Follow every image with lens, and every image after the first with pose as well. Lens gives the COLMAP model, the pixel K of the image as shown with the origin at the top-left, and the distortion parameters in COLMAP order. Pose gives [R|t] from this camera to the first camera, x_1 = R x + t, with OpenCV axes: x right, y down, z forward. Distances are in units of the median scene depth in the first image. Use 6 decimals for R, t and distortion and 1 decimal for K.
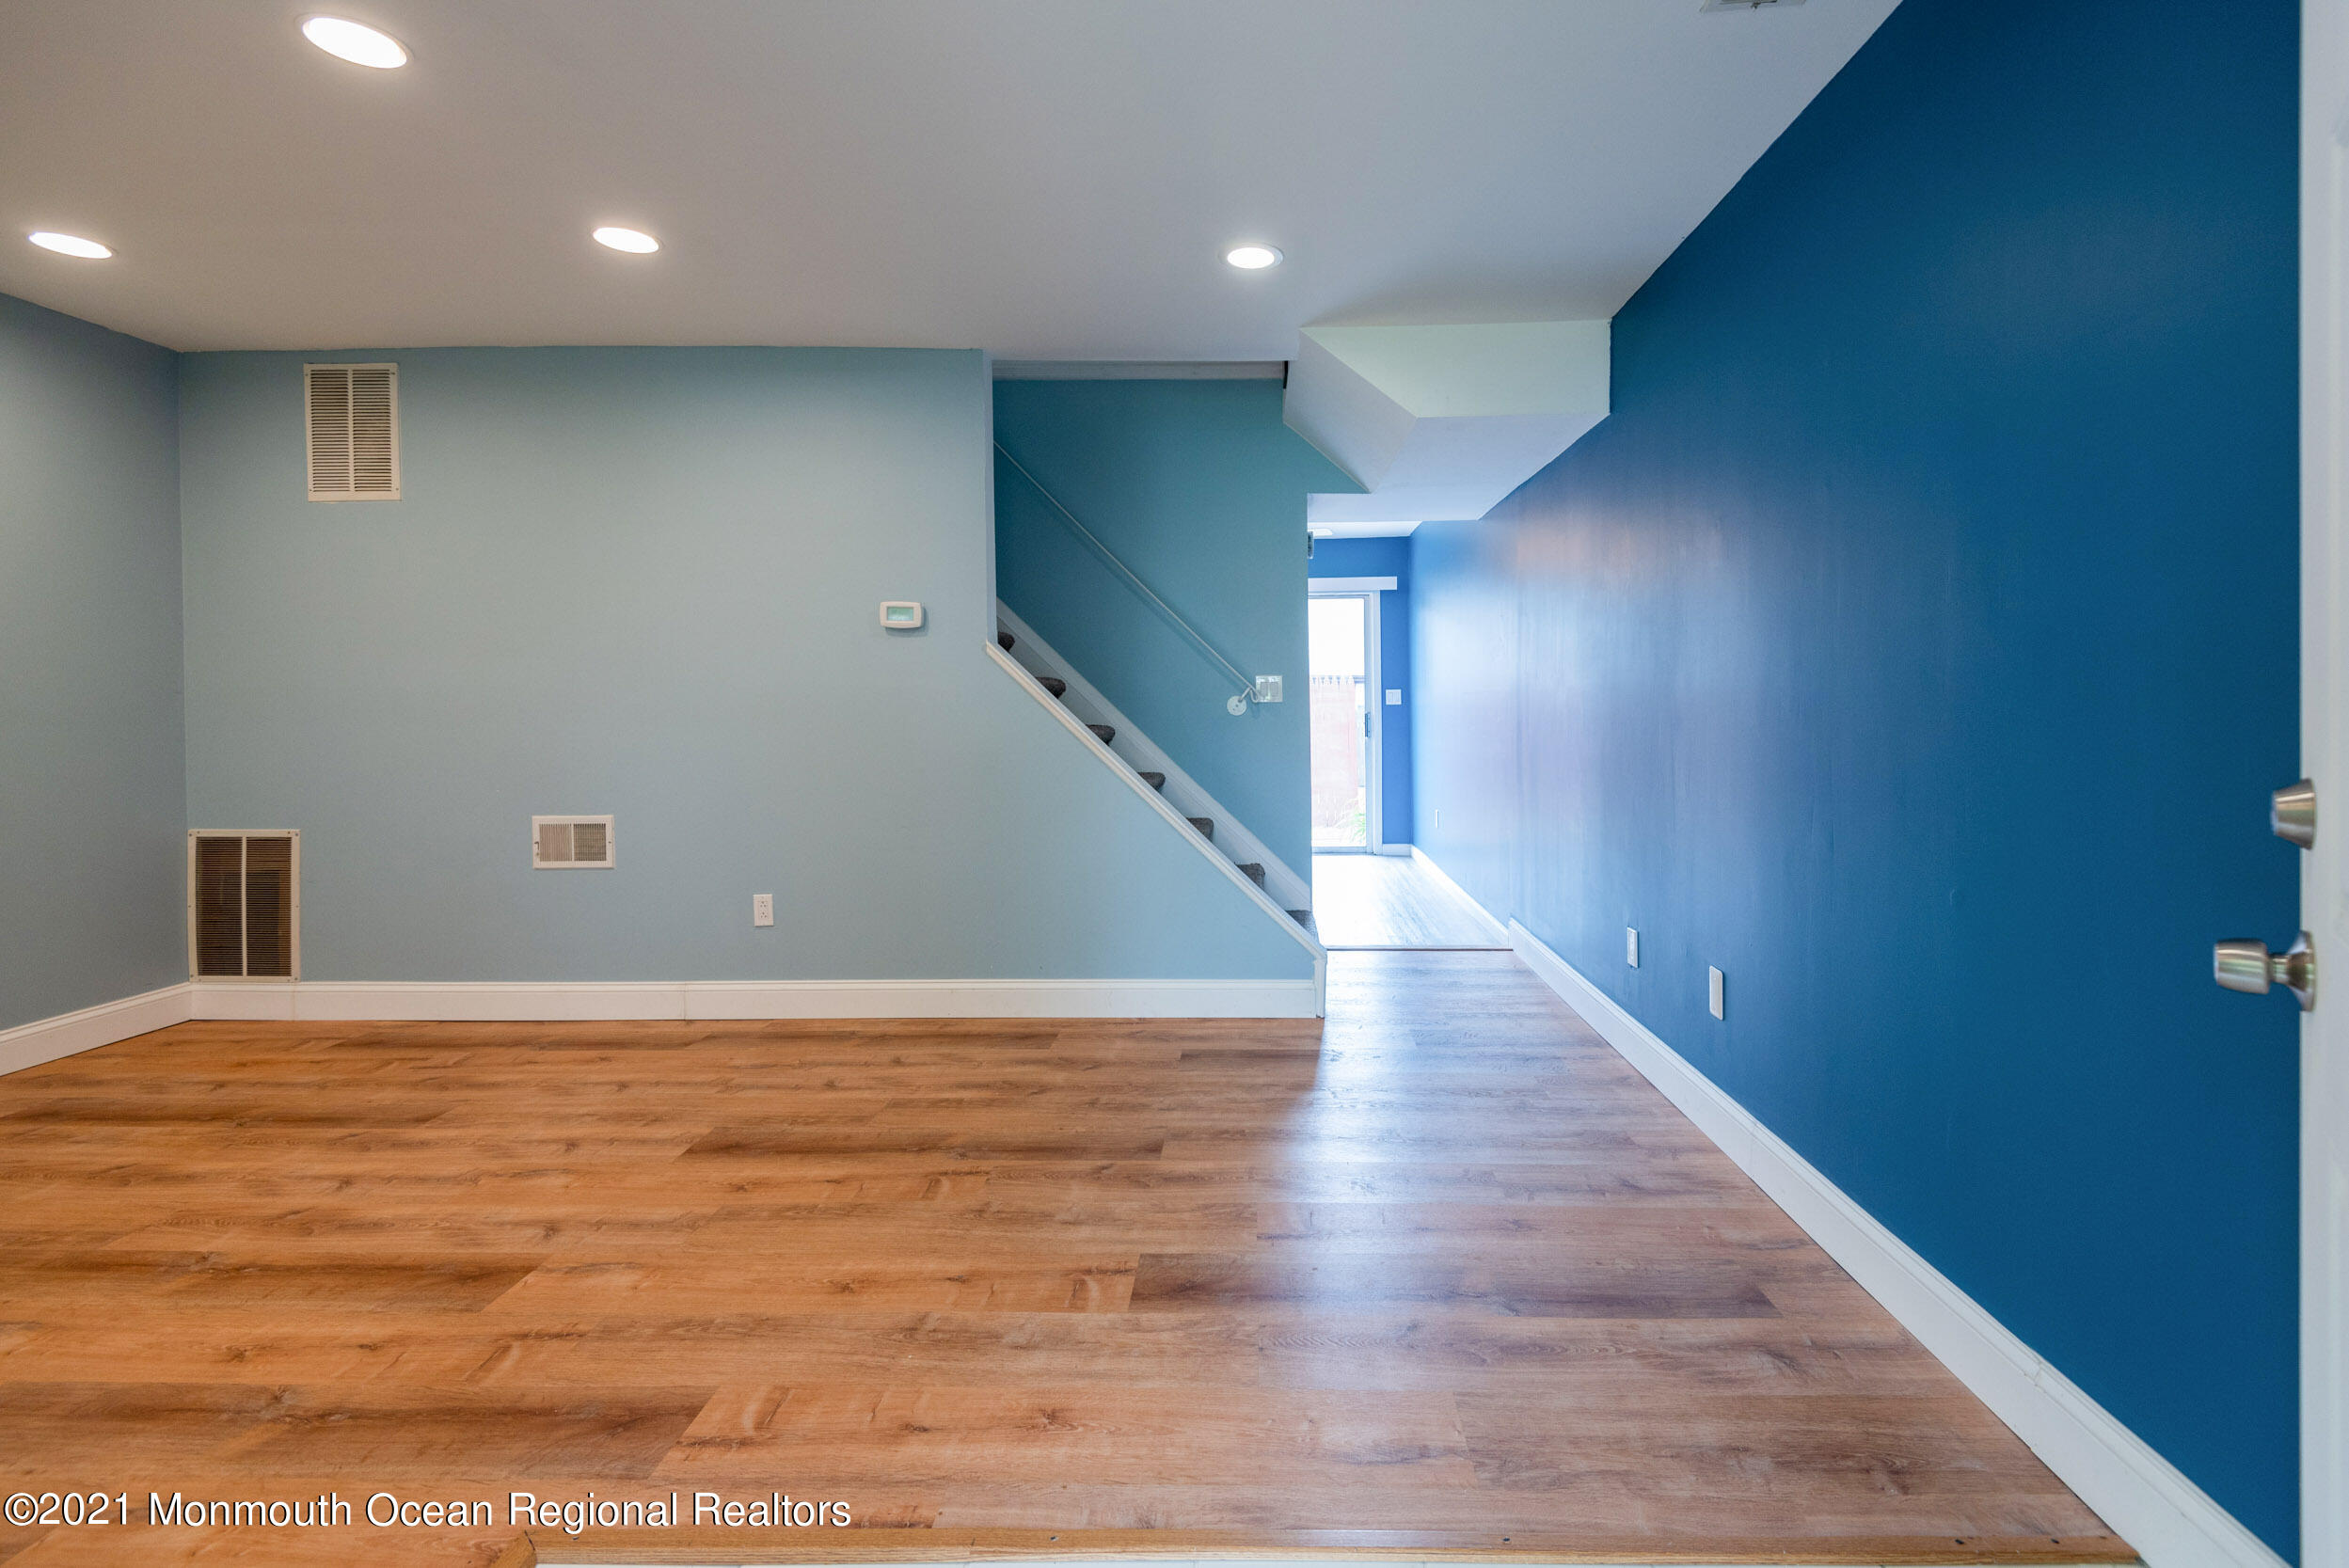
lens RADIAL K [[1083.1, 0, 1247.9], [0, 1083.1, 706.1], [0, 0, 1]] dist [0.019771, -0.012831]
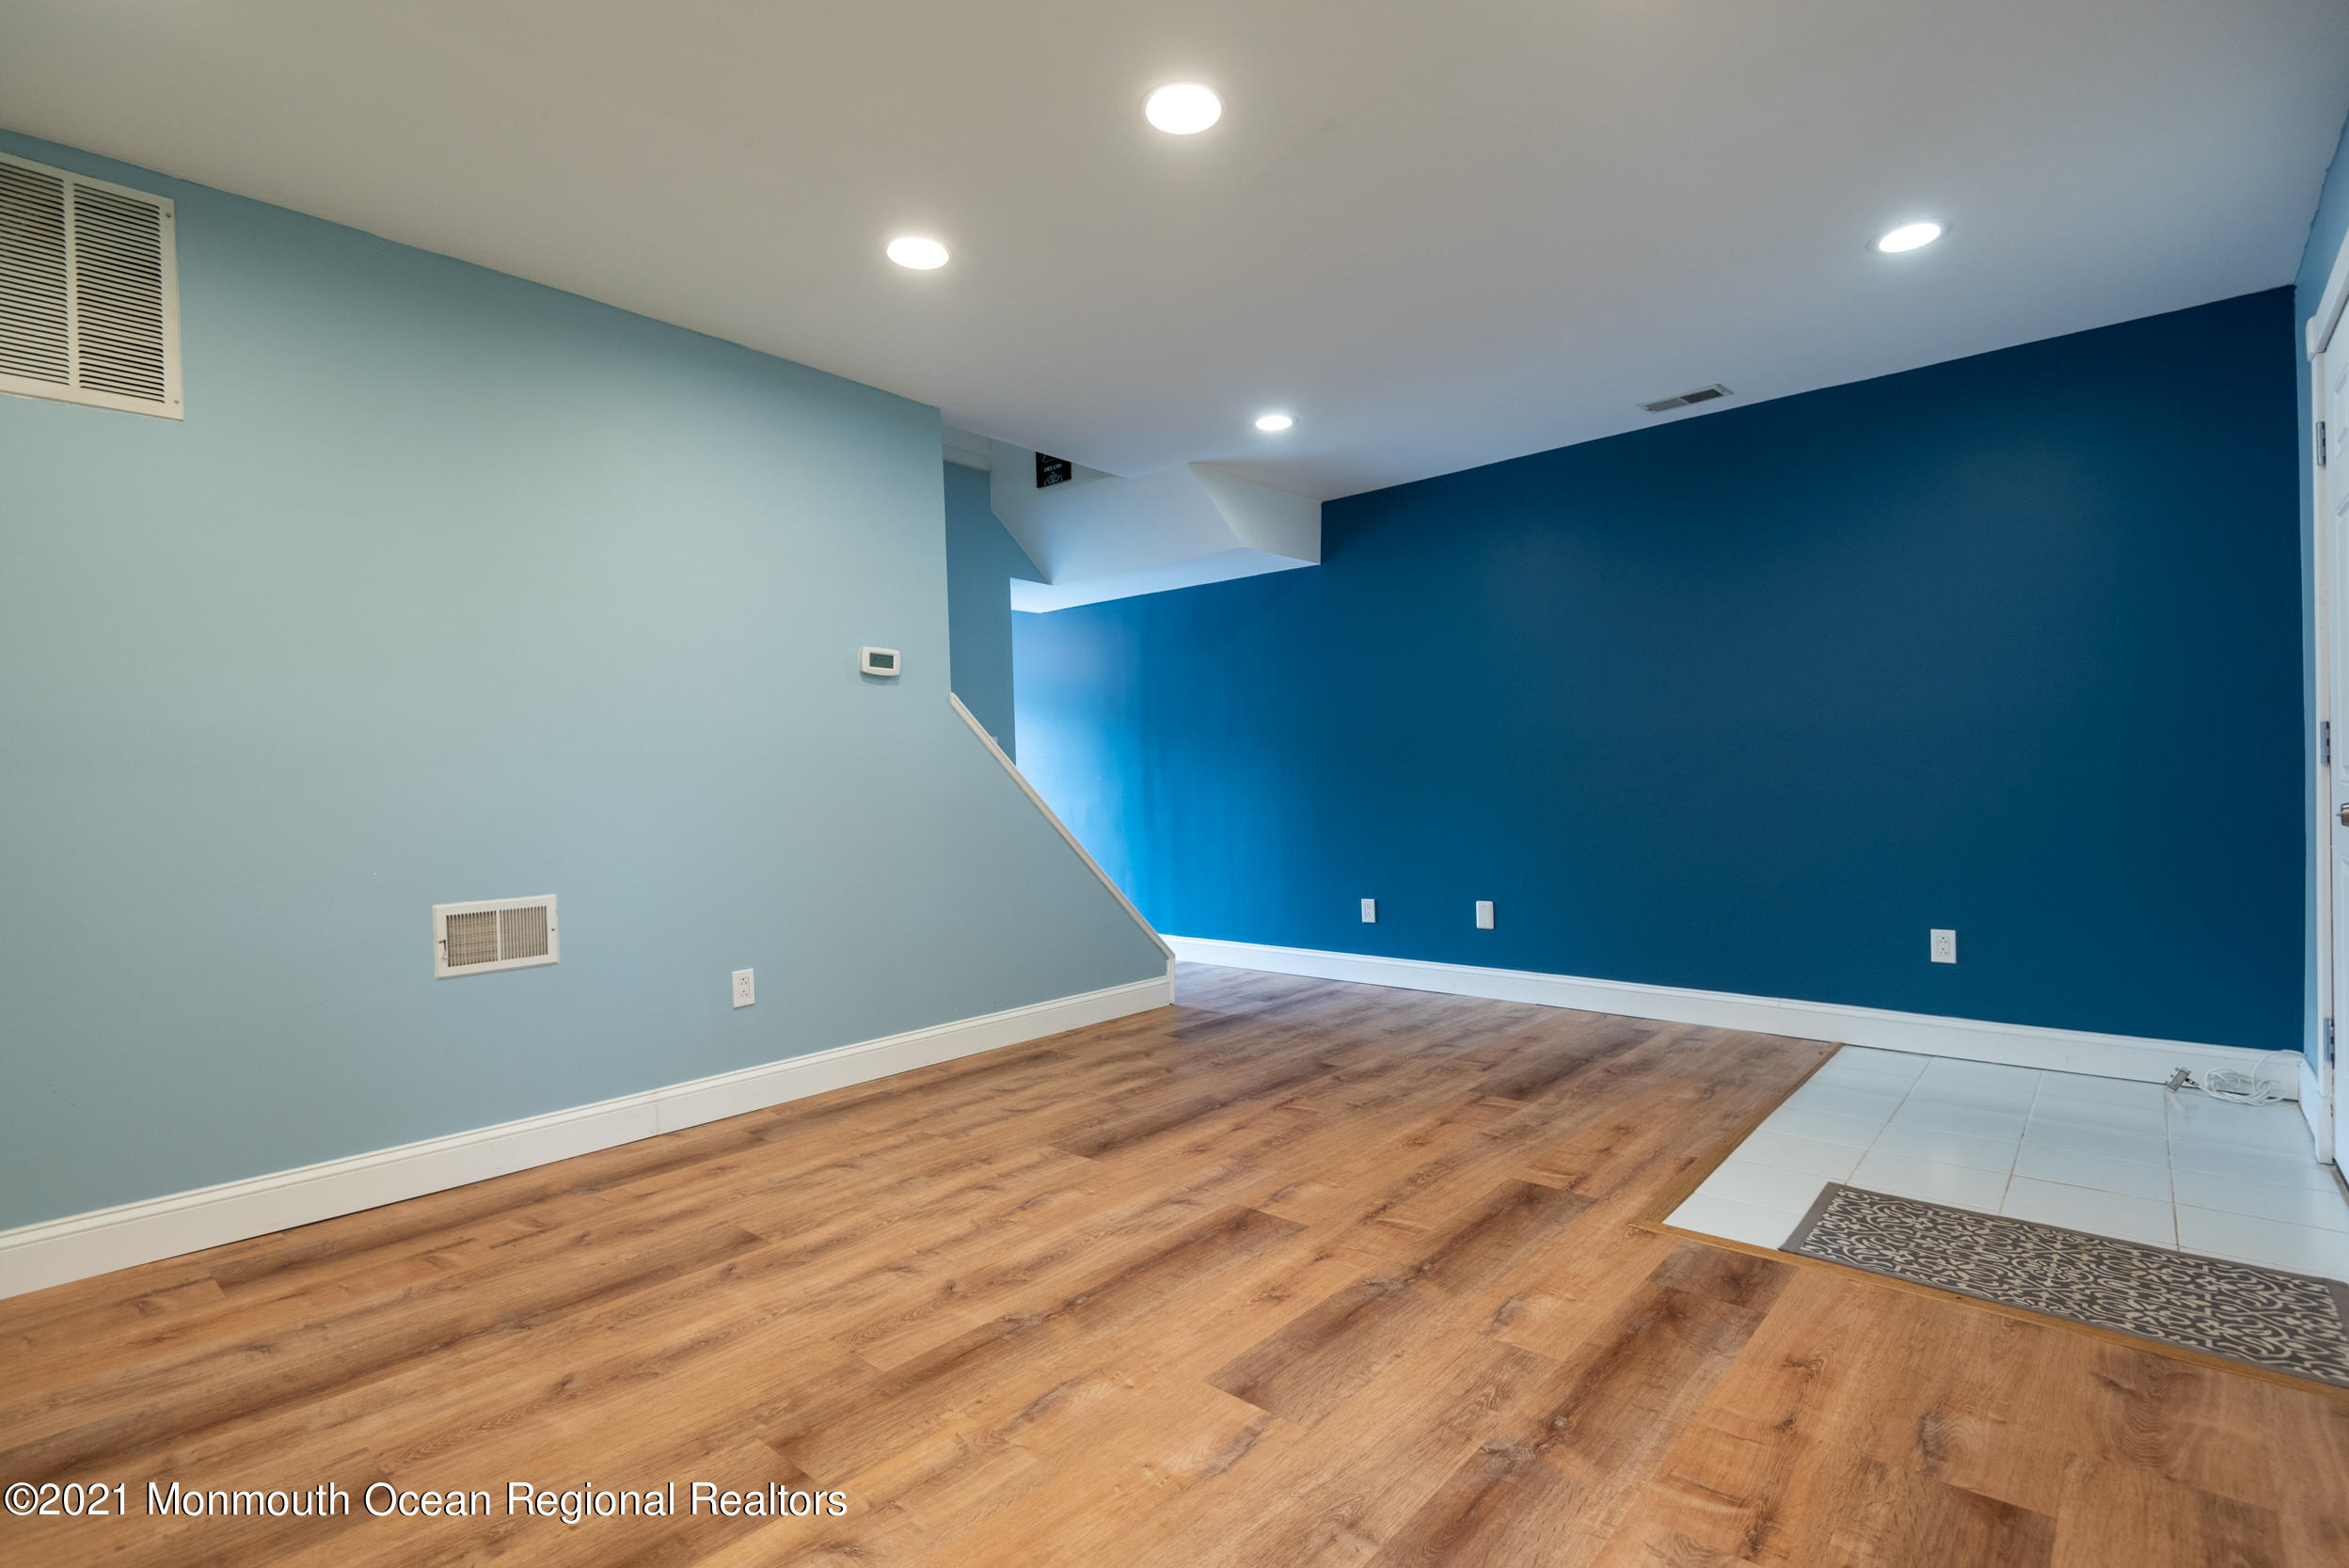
lens RADIAL K [[1086.3, 0, 1174.5], [0, 1086.3, 784.0], [0, 0, 1]] dist [0.040618, -0.021923]
pose [[0.656281, -0.010461, 0.754444, -1.174892], [0.019087, 0.999814, -0.002740, 0.043391], [-0.754275, 0.016198, 0.656359, 0.209484]]
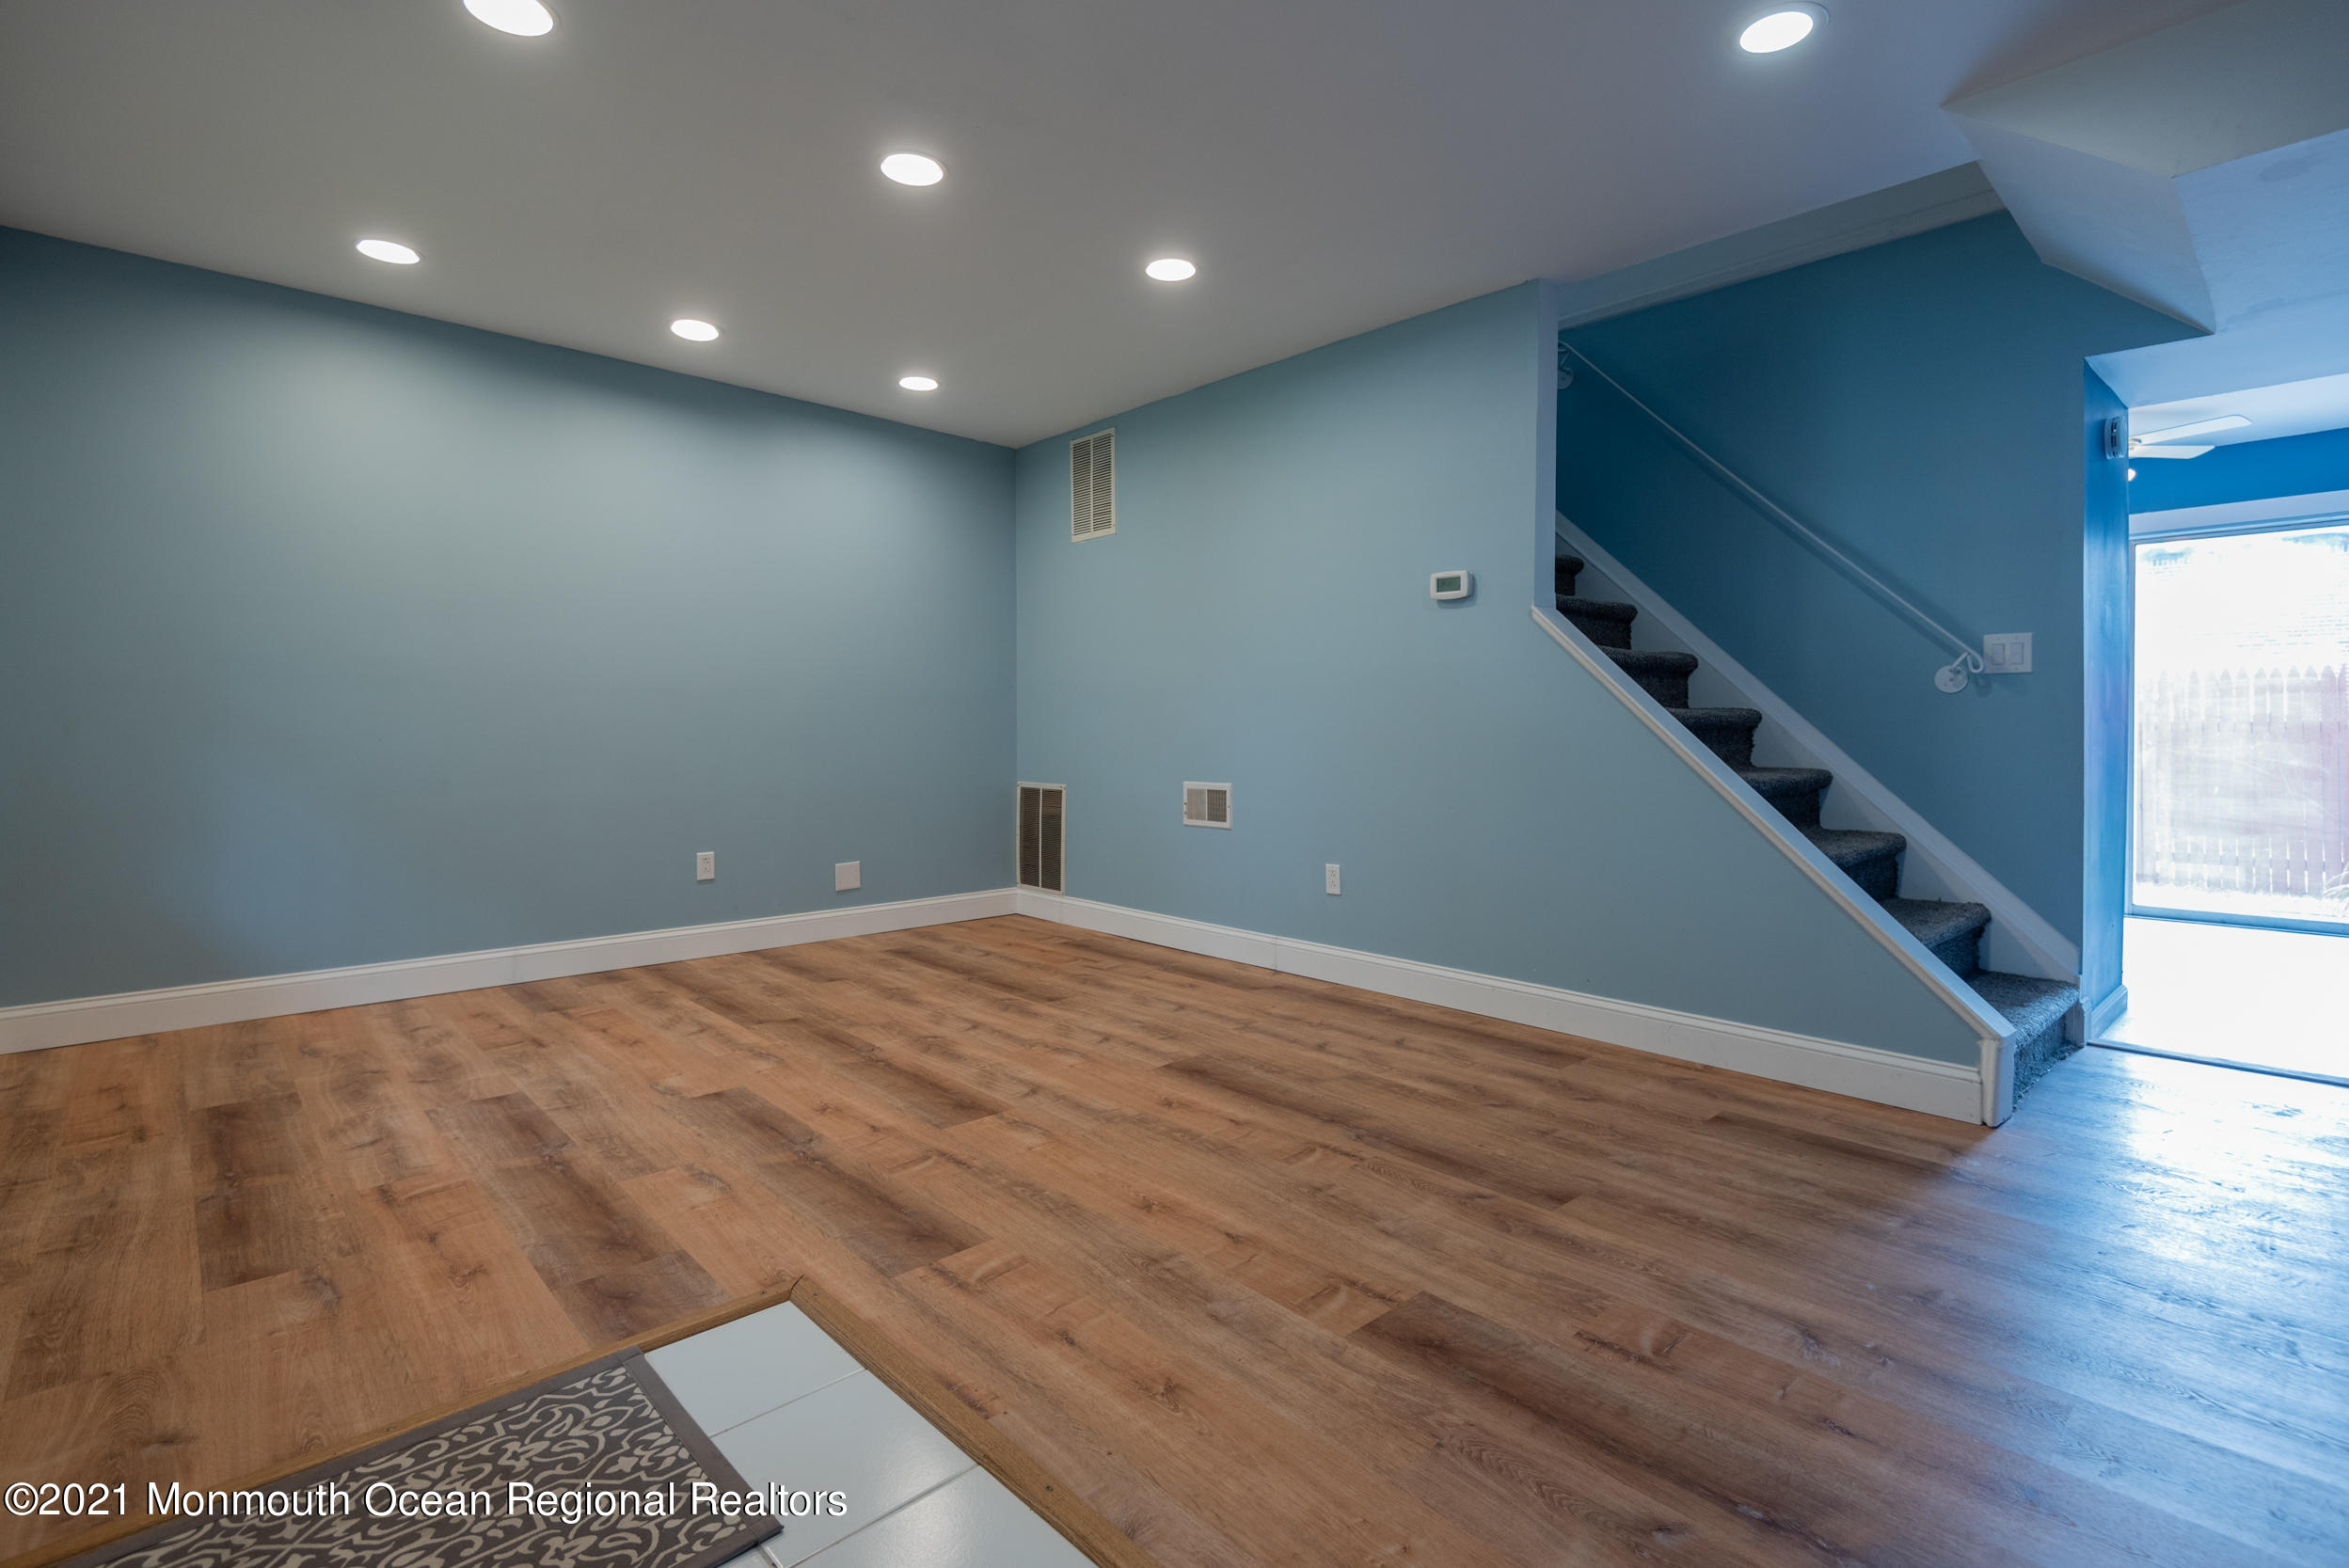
lens RADIAL K [[1089.7, 0, 1167.3], [0, 1089.7, 743.7], [0, 0, 1]] dist [0.039618, -0.024290]
pose [[0.684684, 0.013825, -0.728709, 0.283995], [-0.003872, 0.999875, 0.015331, 0.054345], [0.728830, -0.007676, 0.684652, 0.213625]]
